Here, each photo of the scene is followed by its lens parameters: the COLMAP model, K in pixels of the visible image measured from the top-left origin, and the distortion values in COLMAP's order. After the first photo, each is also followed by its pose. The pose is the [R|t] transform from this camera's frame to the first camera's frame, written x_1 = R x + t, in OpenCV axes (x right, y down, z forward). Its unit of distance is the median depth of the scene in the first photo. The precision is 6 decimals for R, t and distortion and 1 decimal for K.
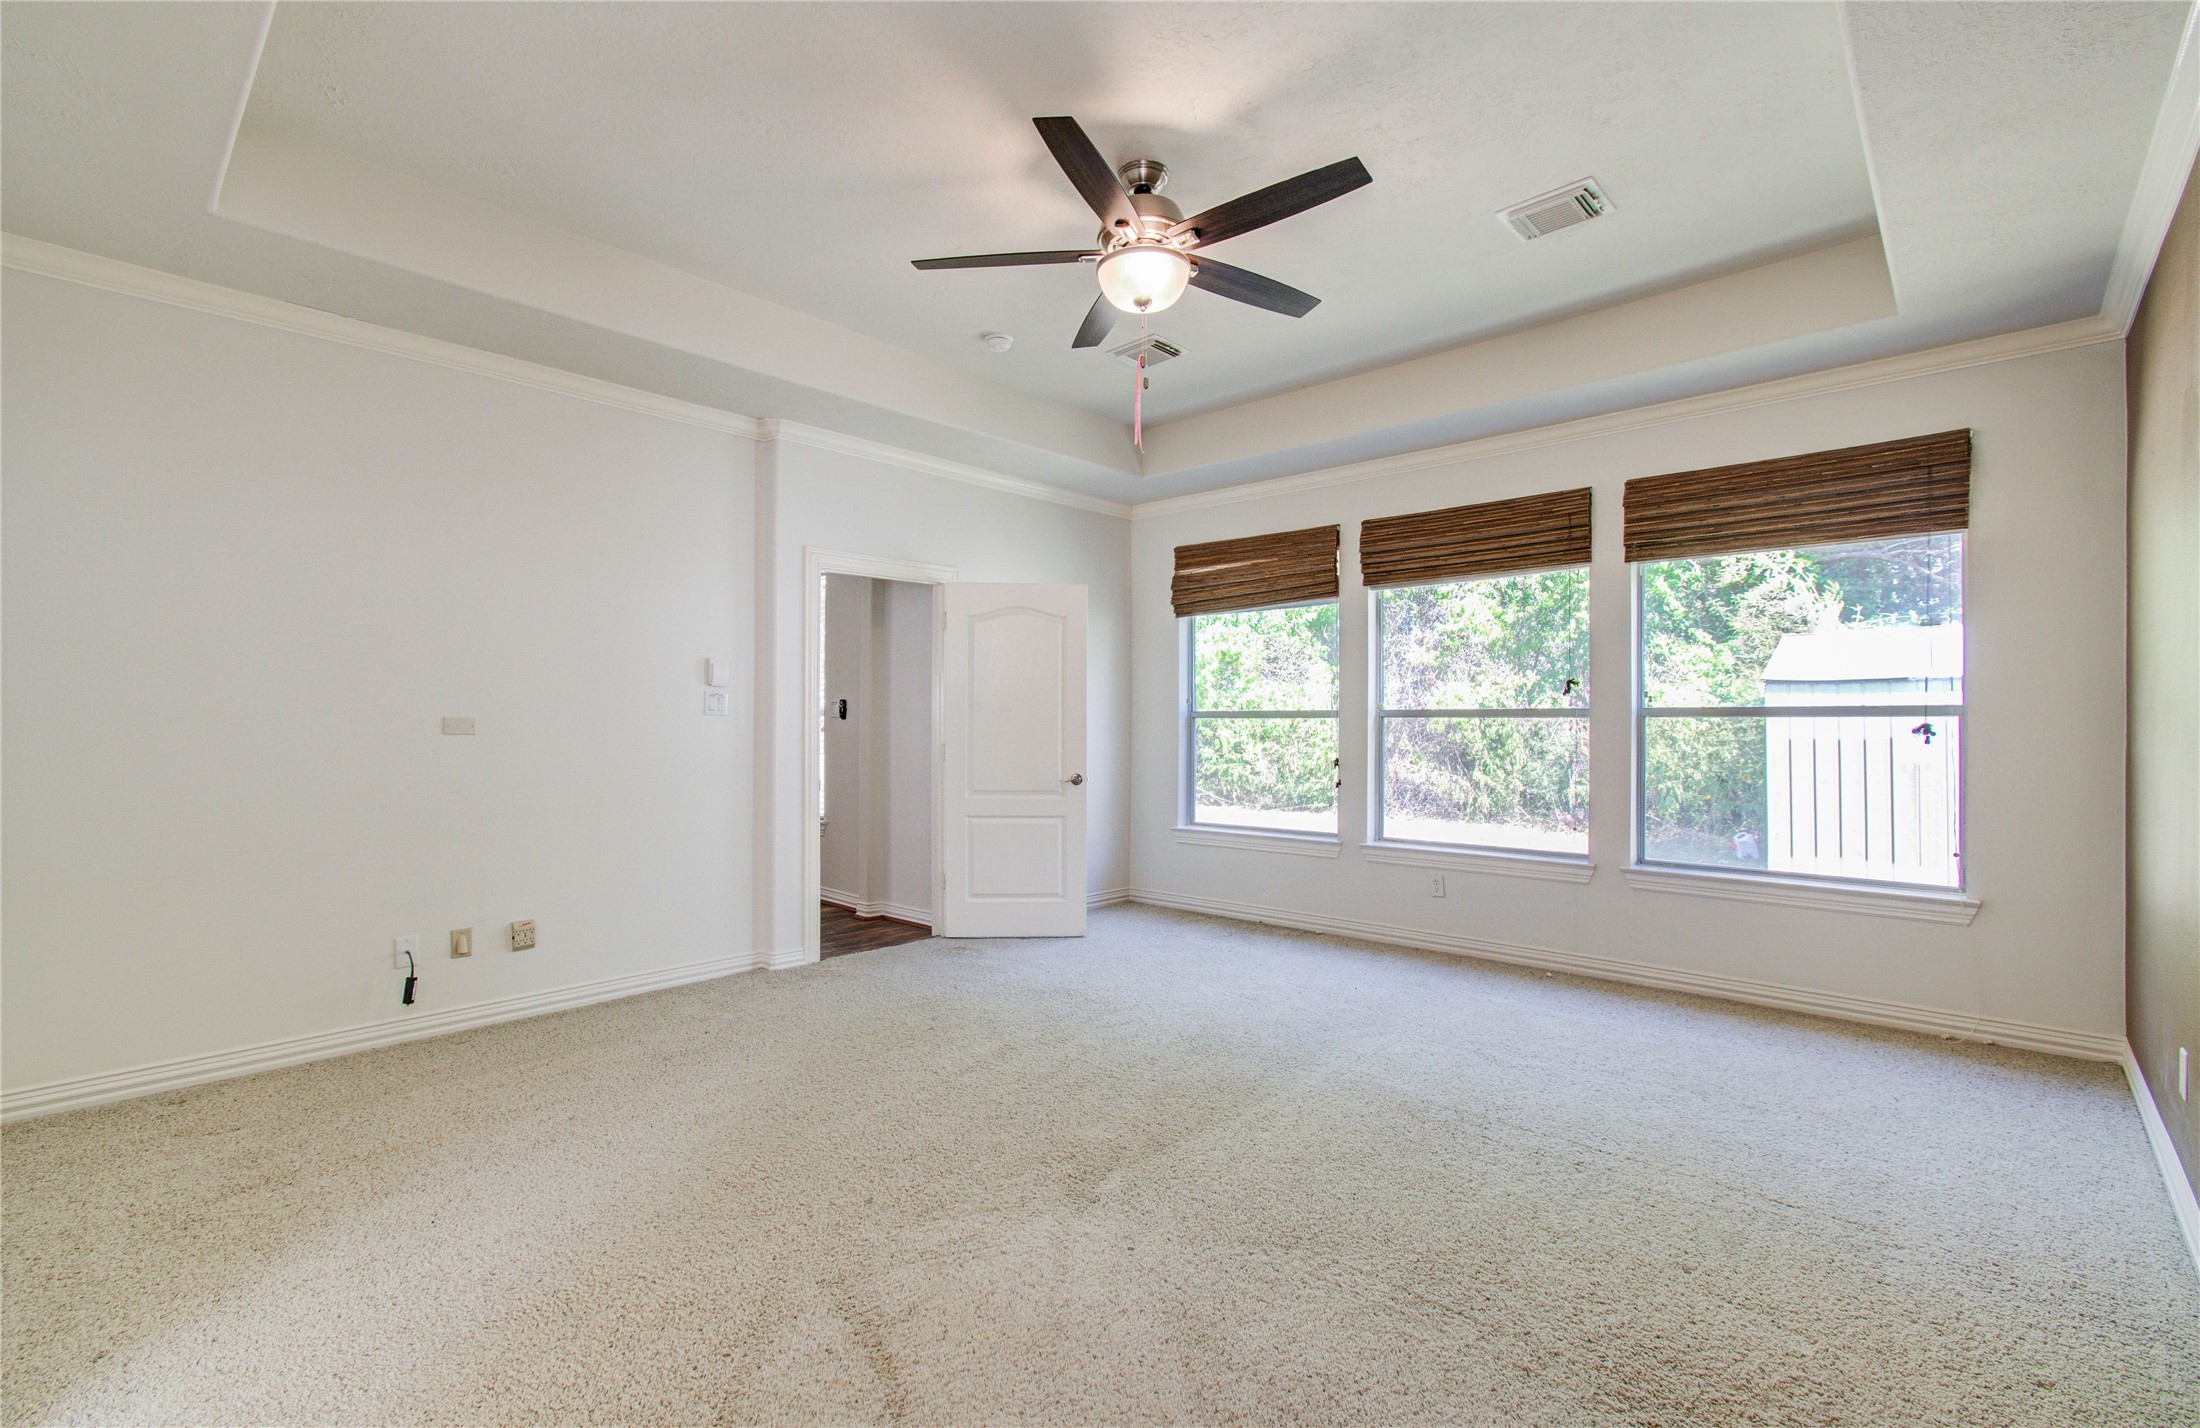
lens RADIAL K [[964.0, 0, 1094.2], [0, 964.0, 714.7], [0, 0, 1]] dist [-0.000724, -0.000437]
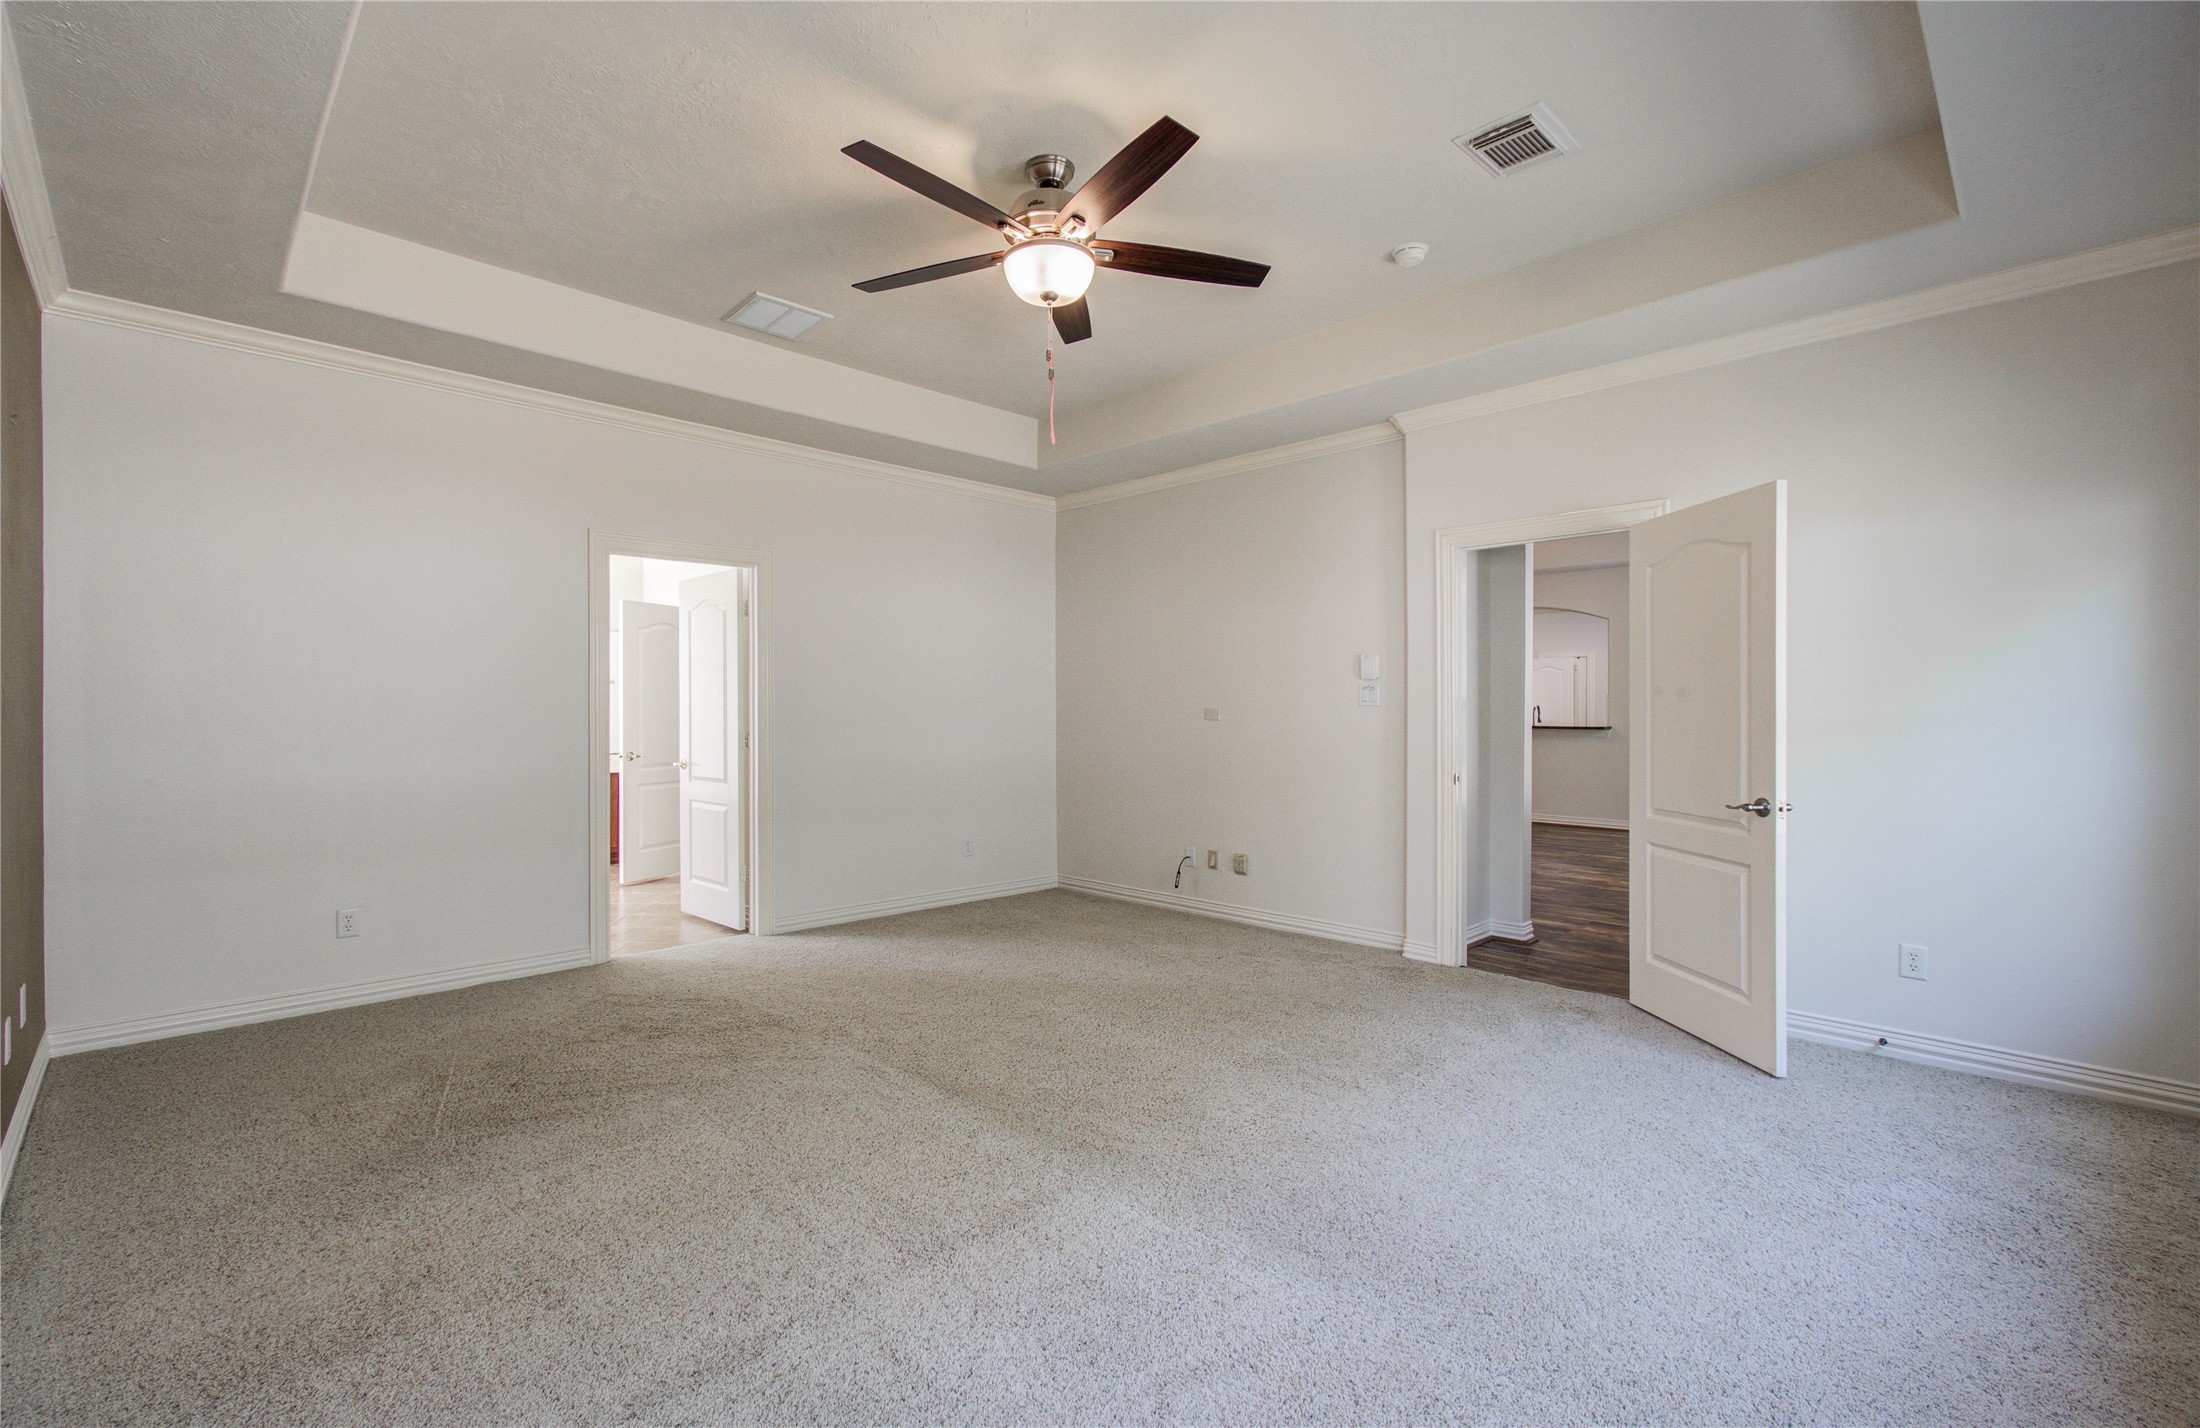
lens RADIAL K [[964.0, 0, 1094.2], [0, 964.0, 714.7], [0, 0, 1]] dist [-0.000724, -0.000437]
pose [[-0.030545, 0.001841, -0.999532, 0.716840], [0.006420, 0.999978, 0.001645, 0.006464], [0.999513, -0.006367, -0.030556, 0.729082]]
